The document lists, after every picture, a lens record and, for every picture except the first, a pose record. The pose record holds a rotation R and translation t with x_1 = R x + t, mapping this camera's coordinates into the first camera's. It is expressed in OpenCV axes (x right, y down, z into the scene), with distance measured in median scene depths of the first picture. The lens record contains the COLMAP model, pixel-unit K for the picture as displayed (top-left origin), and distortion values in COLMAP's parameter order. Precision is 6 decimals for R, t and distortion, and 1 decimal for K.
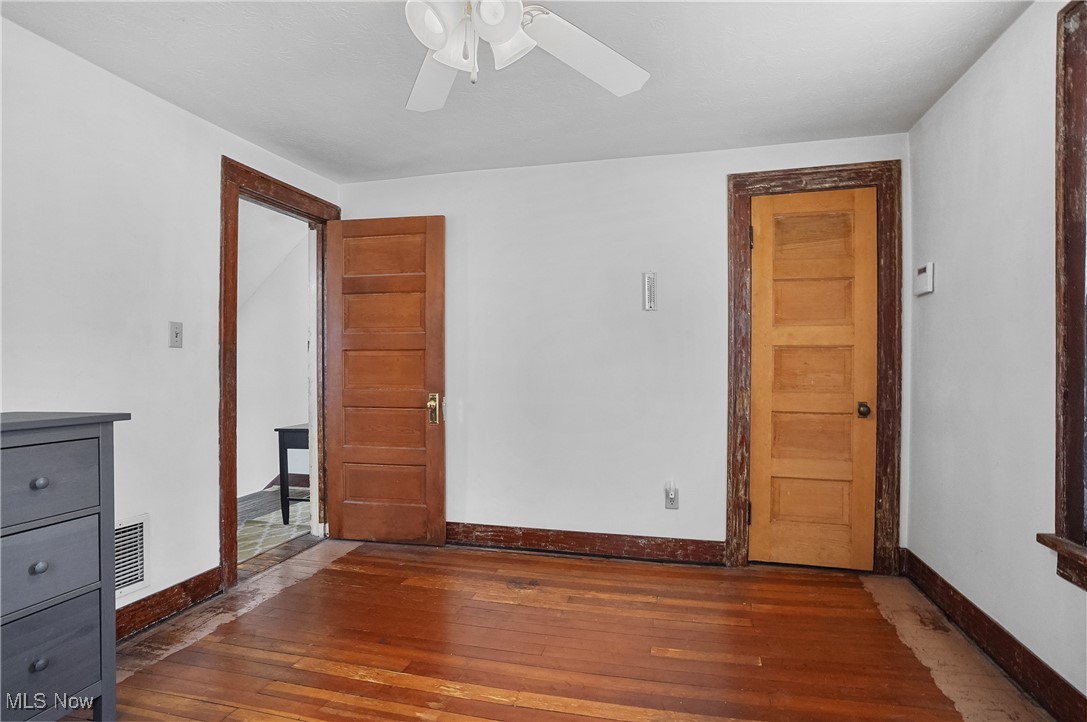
lens RADIAL K [[569.5, 0, 538.4], [0, 569.5, 363.4], [0, 0, 1]] dist [-0.064567, 0.029650]
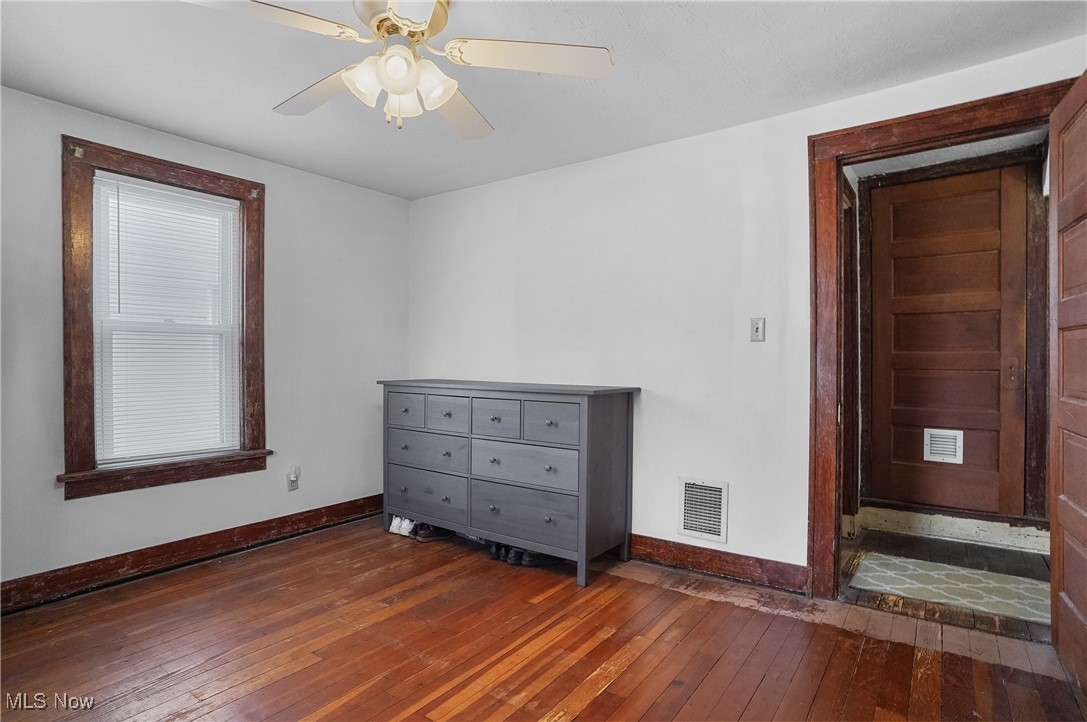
lens RADIAL K [[569.5, 0, 548.4], [0, 569.5, 362.5], [0, 0, 1]] dist [-0.064567, 0.029650]
pose [[-0.366581, 0.008609, -0.930346, 0.529657], [0.007904, 0.999950, 0.006139, 0.001616], [0.930353, -0.005103, -0.366630, 1.028436]]
